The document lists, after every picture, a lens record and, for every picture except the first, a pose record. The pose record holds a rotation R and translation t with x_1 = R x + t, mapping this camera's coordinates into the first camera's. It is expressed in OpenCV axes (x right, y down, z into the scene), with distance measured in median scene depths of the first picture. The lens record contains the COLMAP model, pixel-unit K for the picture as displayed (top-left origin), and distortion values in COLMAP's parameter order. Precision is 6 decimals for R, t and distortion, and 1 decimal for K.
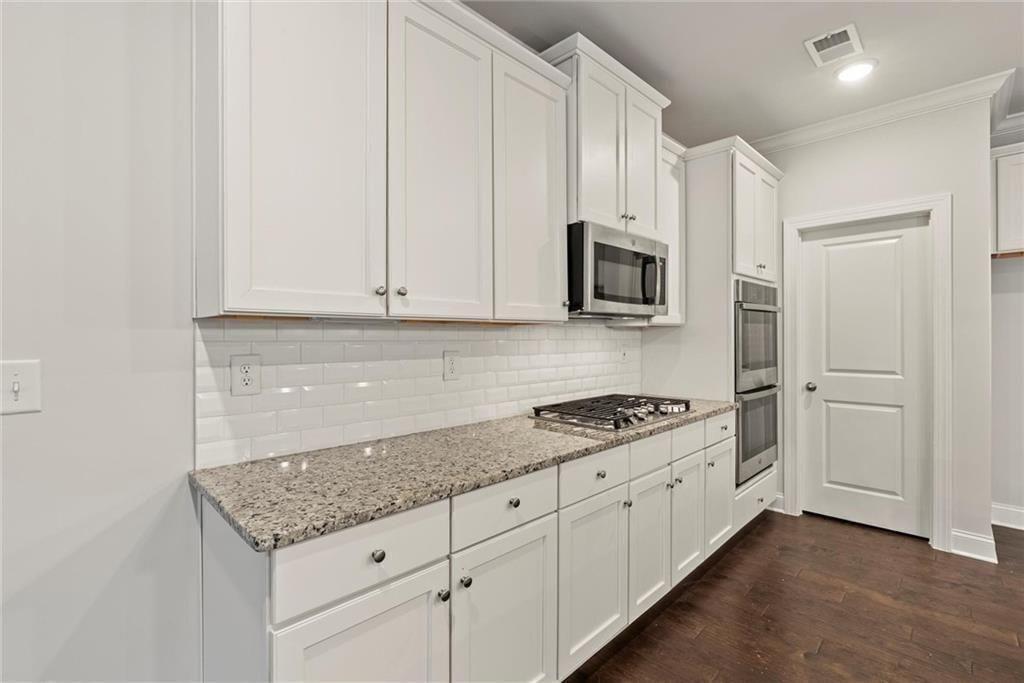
lens RADIAL K [[464.8, 0, 513.0], [0, 464.8, 340.2], [0, 0, 1]] dist [-0.006448, 0.004495]
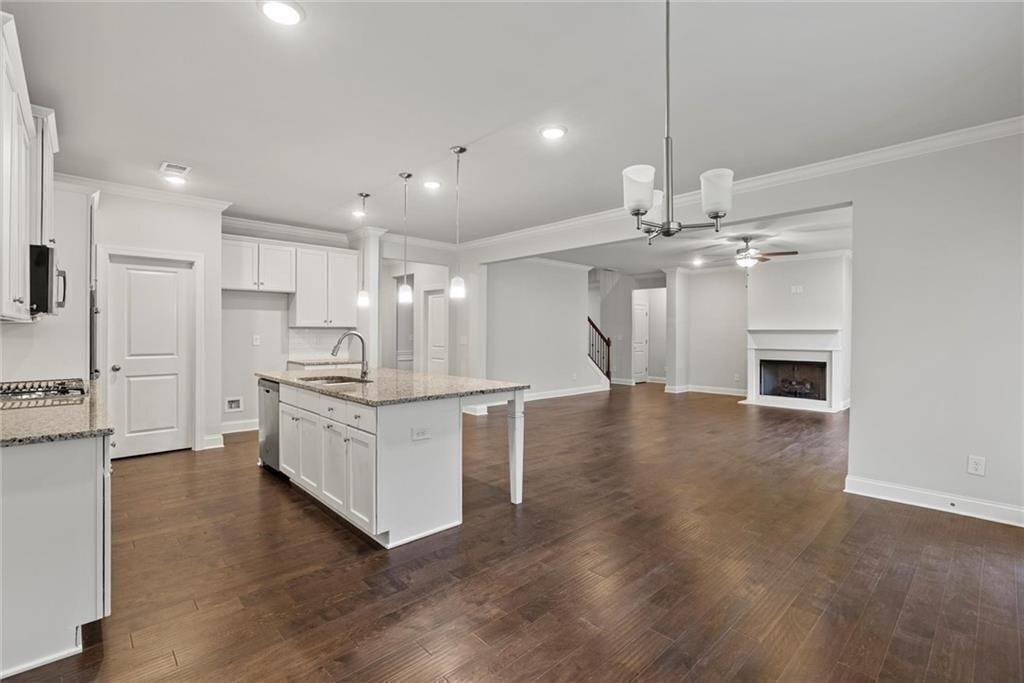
lens RADIAL K [[464.8, 0, 512.9], [0, 464.8, 332.5], [0, 0, 1]] dist [-0.006448, 0.004495]
pose [[0.040550, 0.003602, 0.999171, -0.805855], [0.003958, 0.999985, -0.003766, 0.004423], [-0.999170, 0.004108, 0.040535, -0.284689]]
